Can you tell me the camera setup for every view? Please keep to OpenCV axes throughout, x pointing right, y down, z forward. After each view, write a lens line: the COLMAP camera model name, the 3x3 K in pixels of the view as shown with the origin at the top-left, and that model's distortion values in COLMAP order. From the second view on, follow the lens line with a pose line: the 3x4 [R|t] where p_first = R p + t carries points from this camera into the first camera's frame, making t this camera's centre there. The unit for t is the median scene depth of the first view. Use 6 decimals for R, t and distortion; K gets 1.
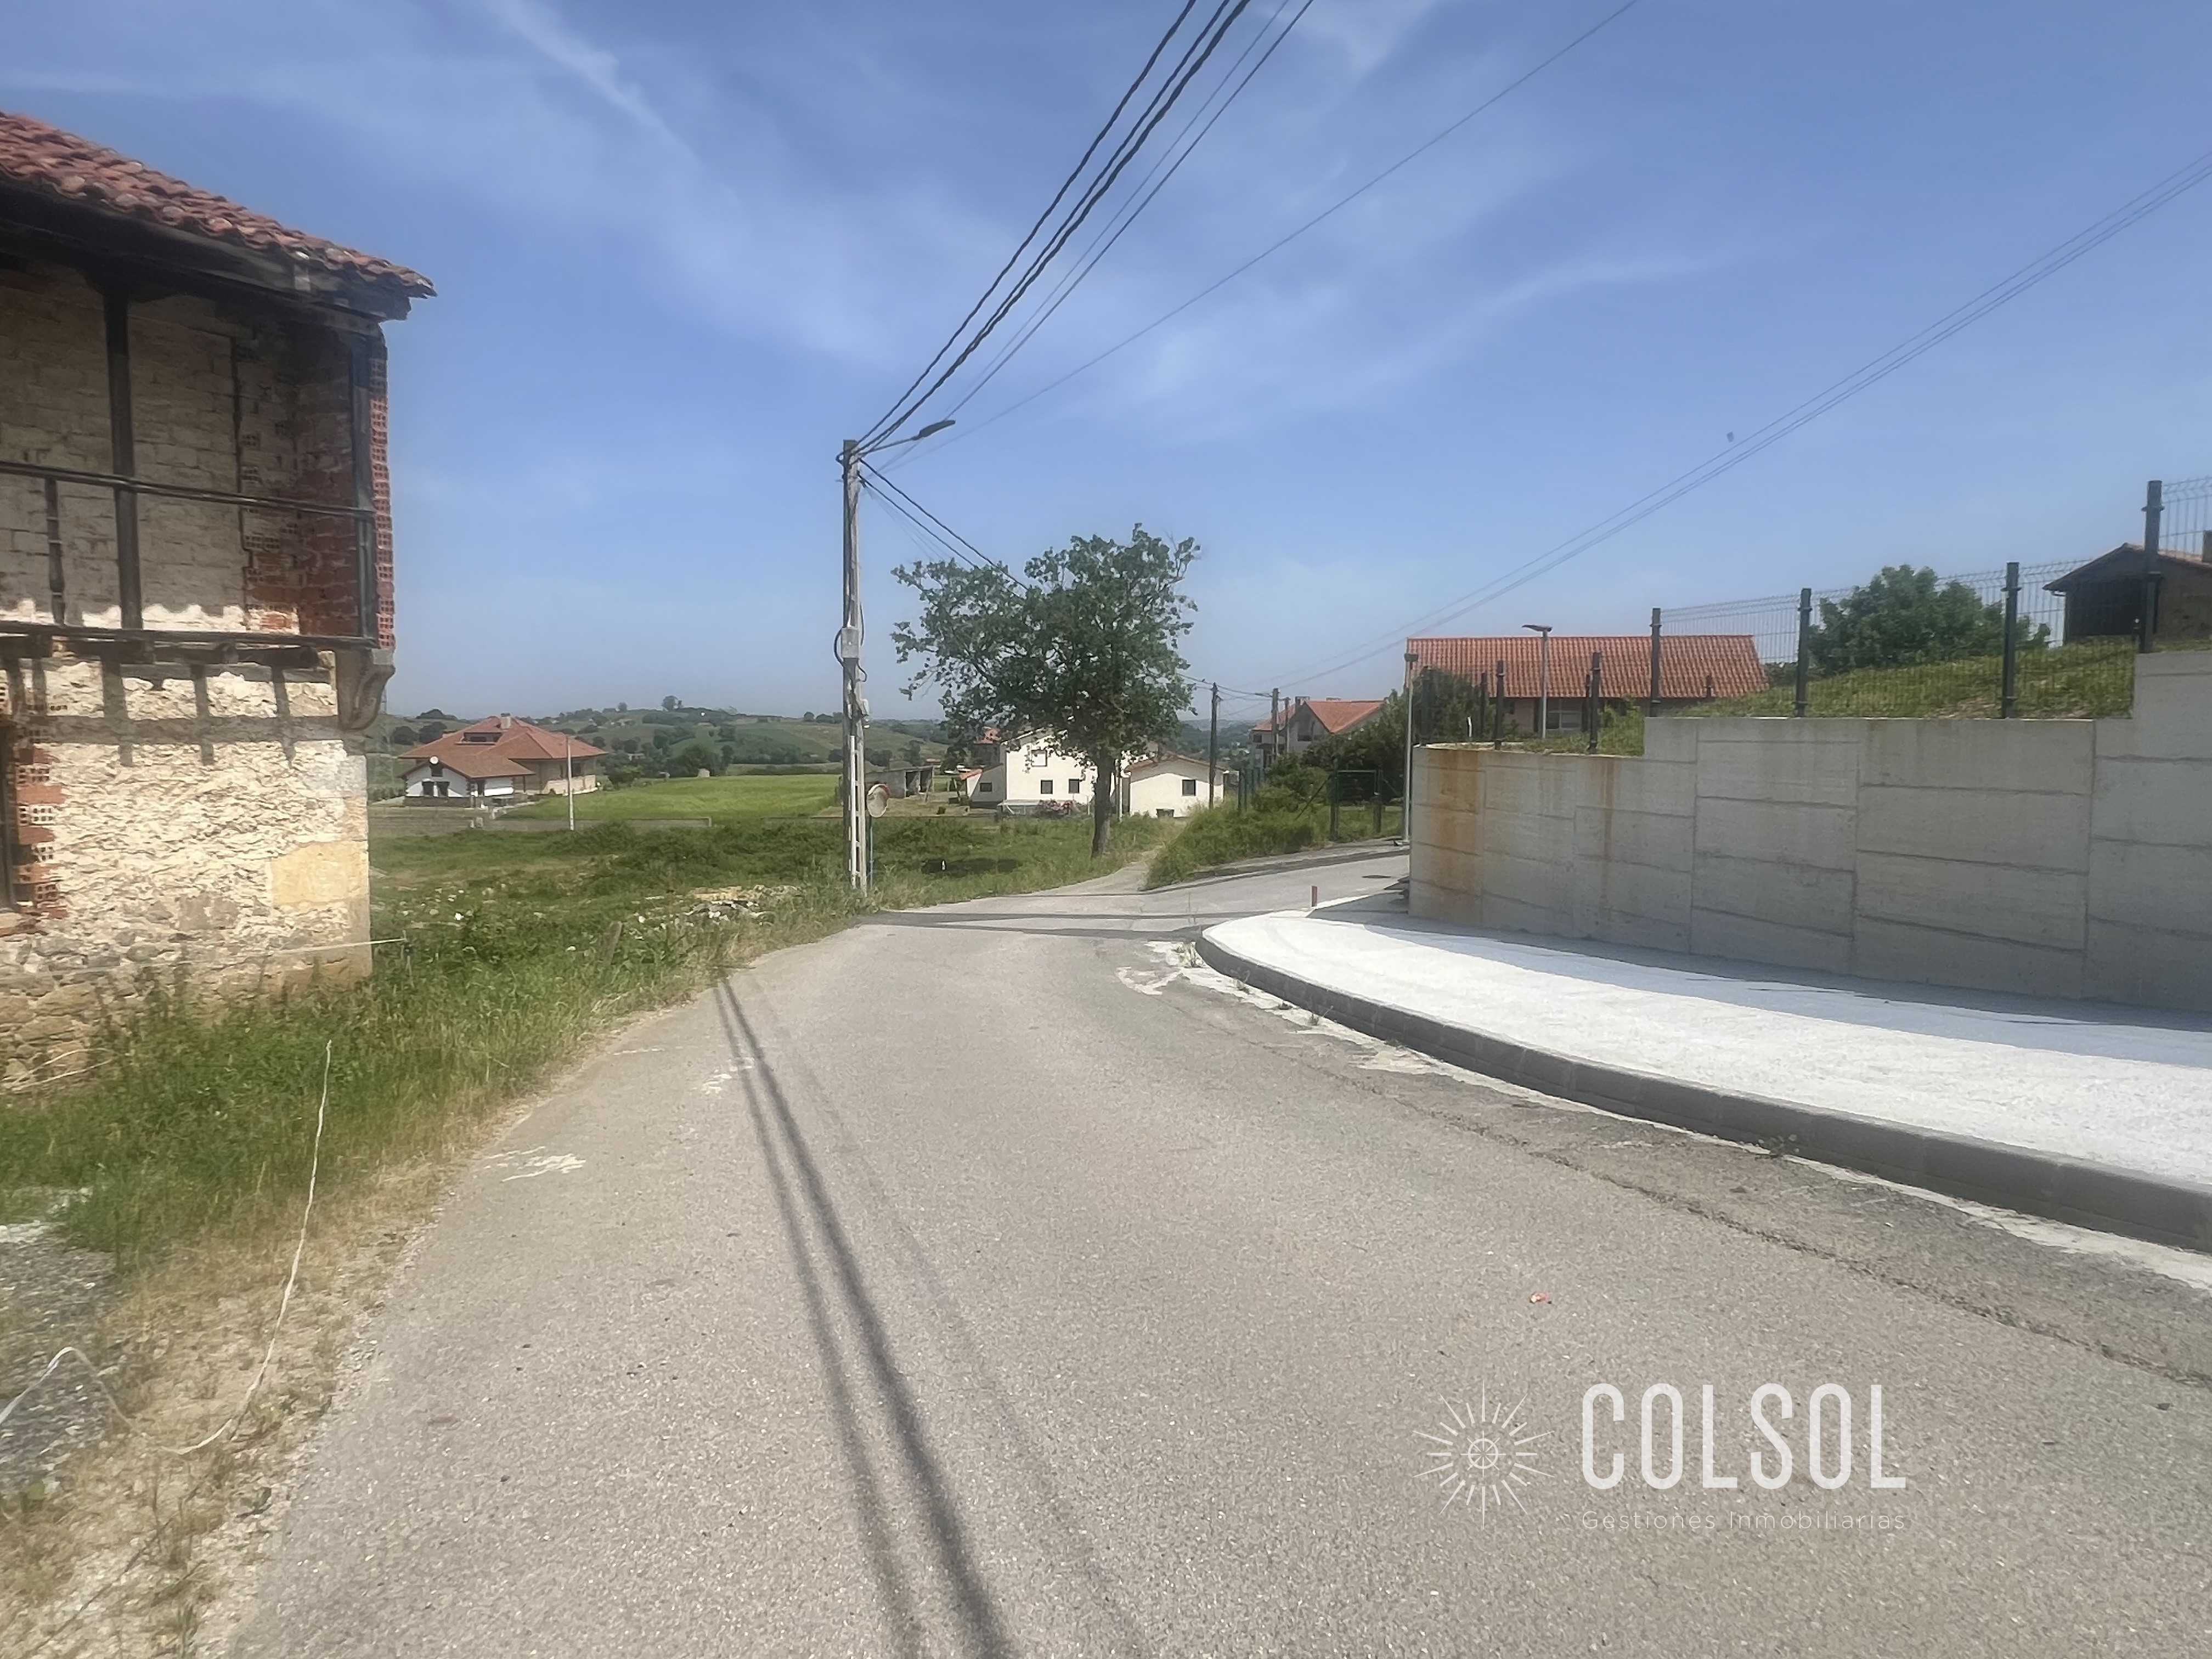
lens RADIAL K [[1250.9, 0, 1106.0], [0, 1250.9, 829.5], [0, 0, 1]] dist [-0.063664, 0.041823]
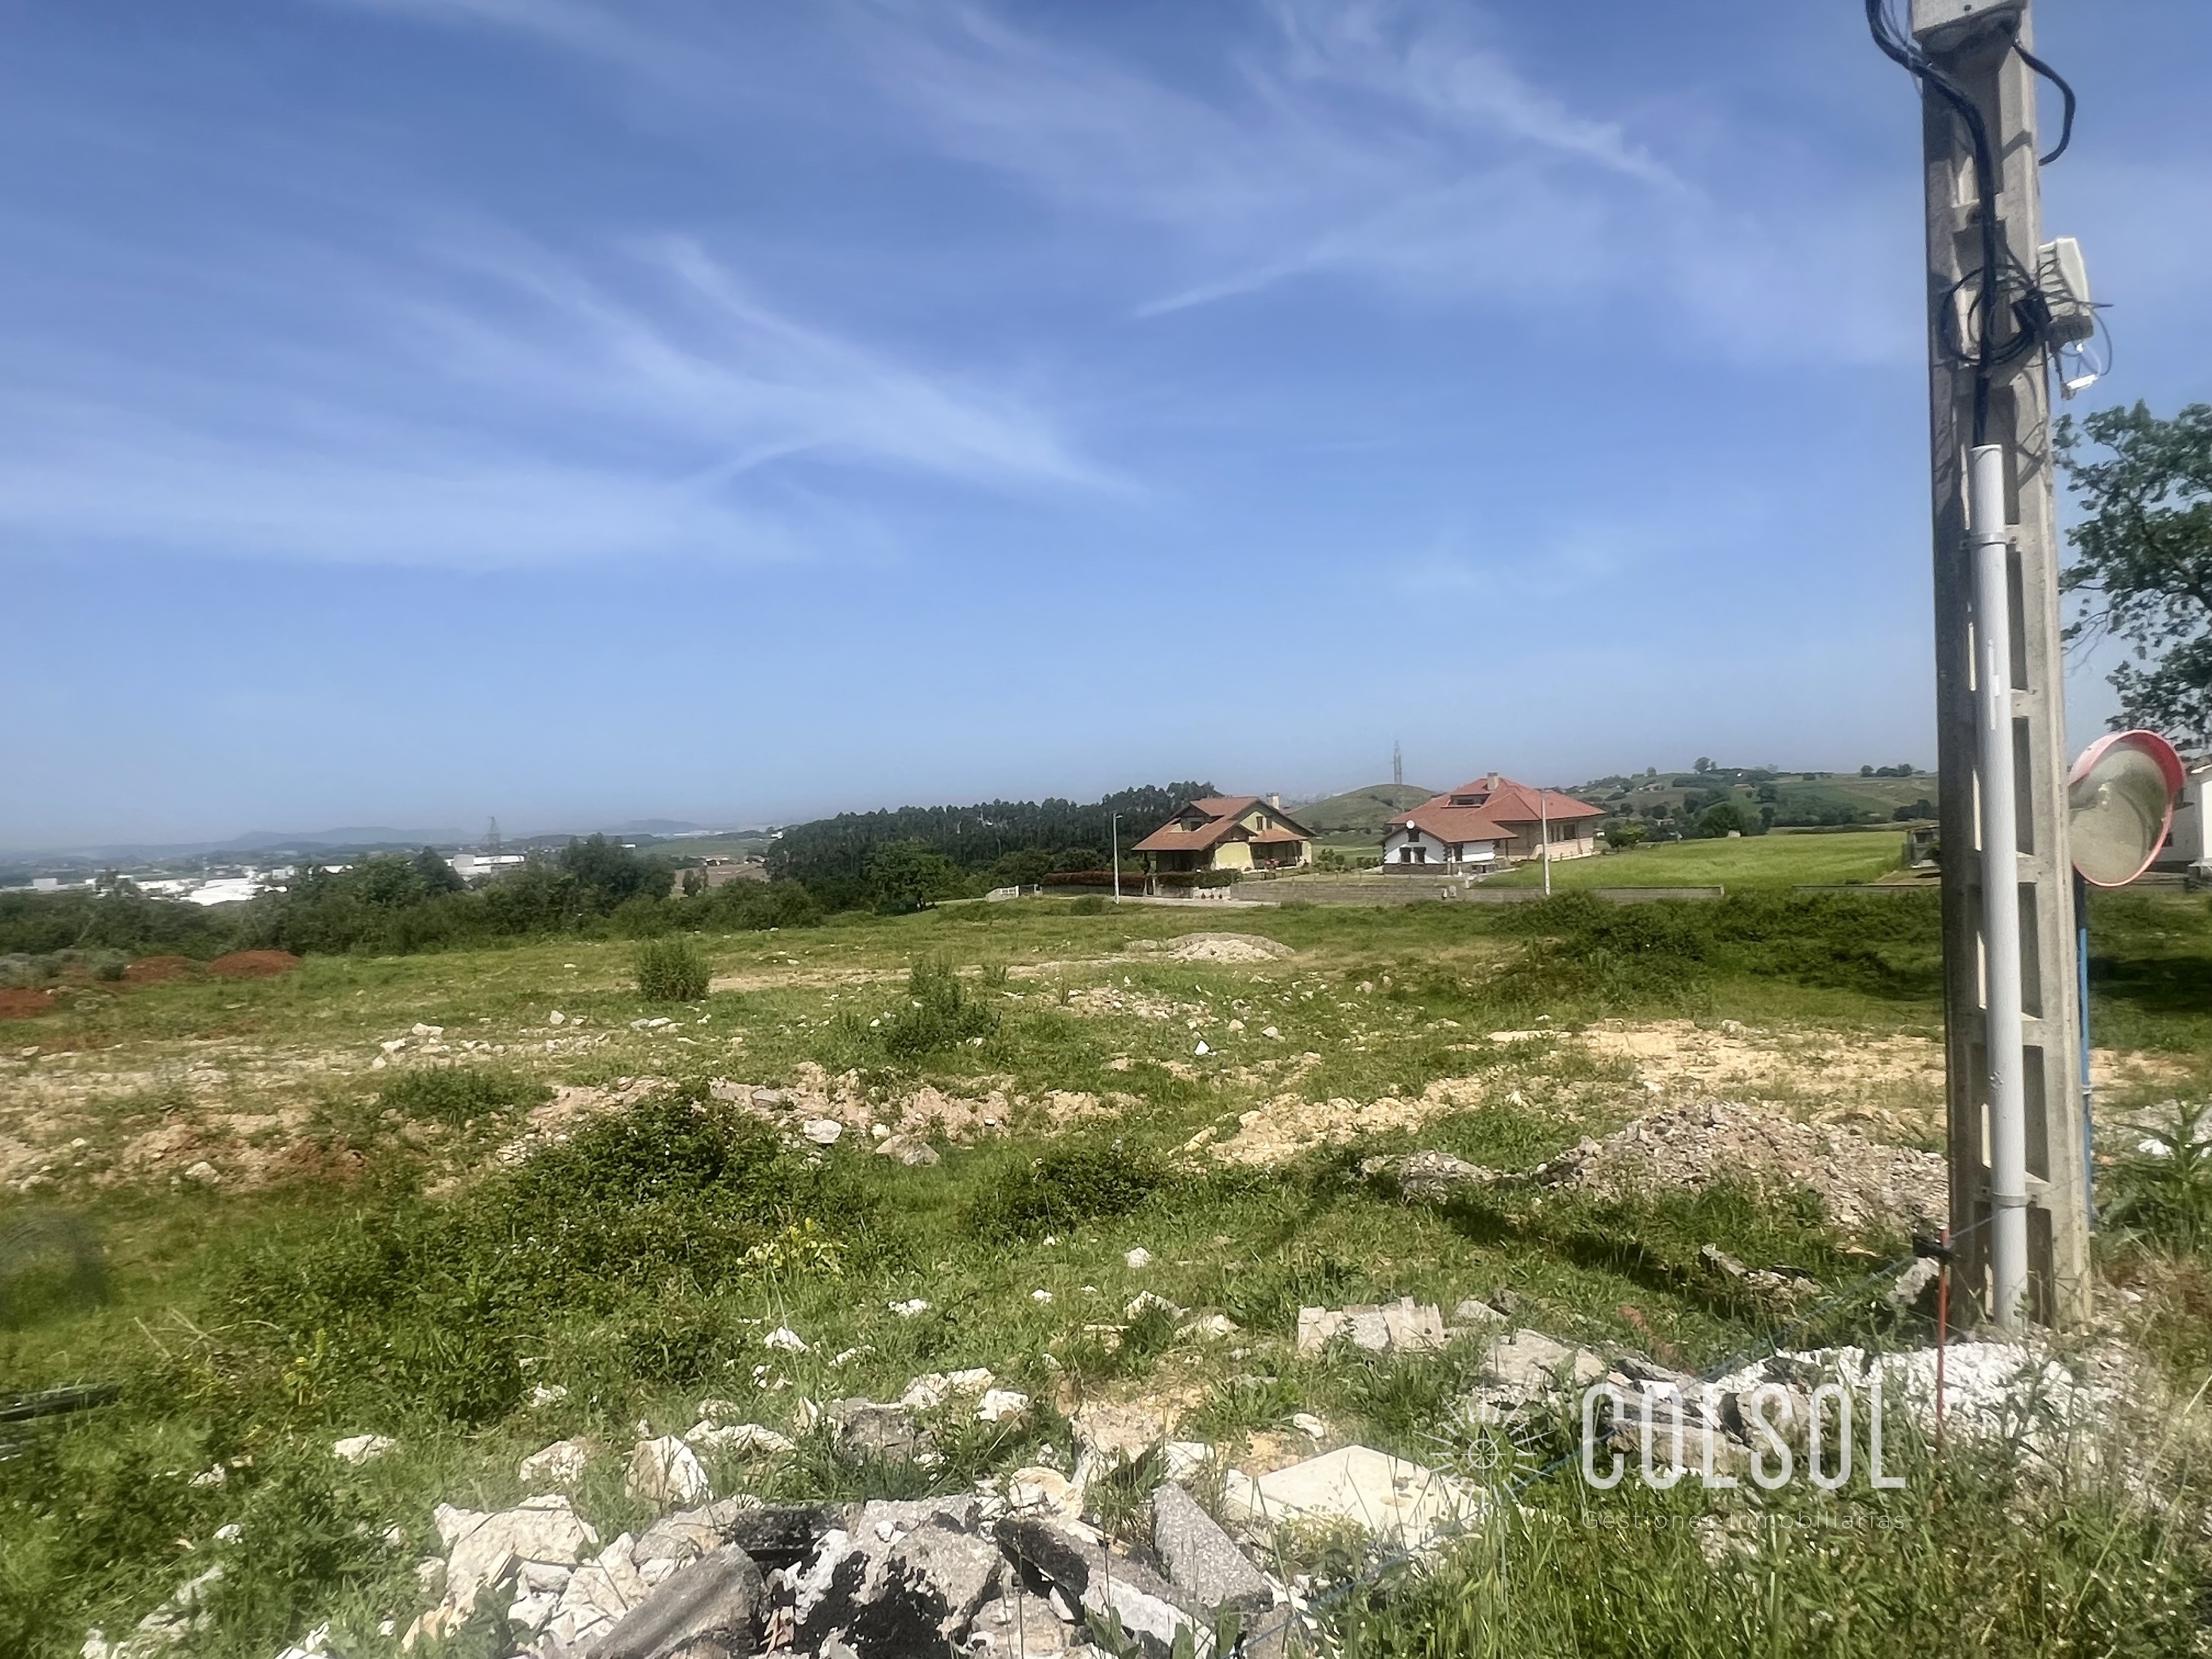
lens RADIAL K [[1250.9, 0, 1106.0], [0, 1250.9, 829.5], [0, 0, 1]] dist [-0.063664, 0.041823]
pose [[0.703668, -0.031384, -0.709835, -0.037521], [-0.007701, 0.998628, -0.051786, -0.001734], [0.710487, 0.041907, 0.702462, 0.173762]]
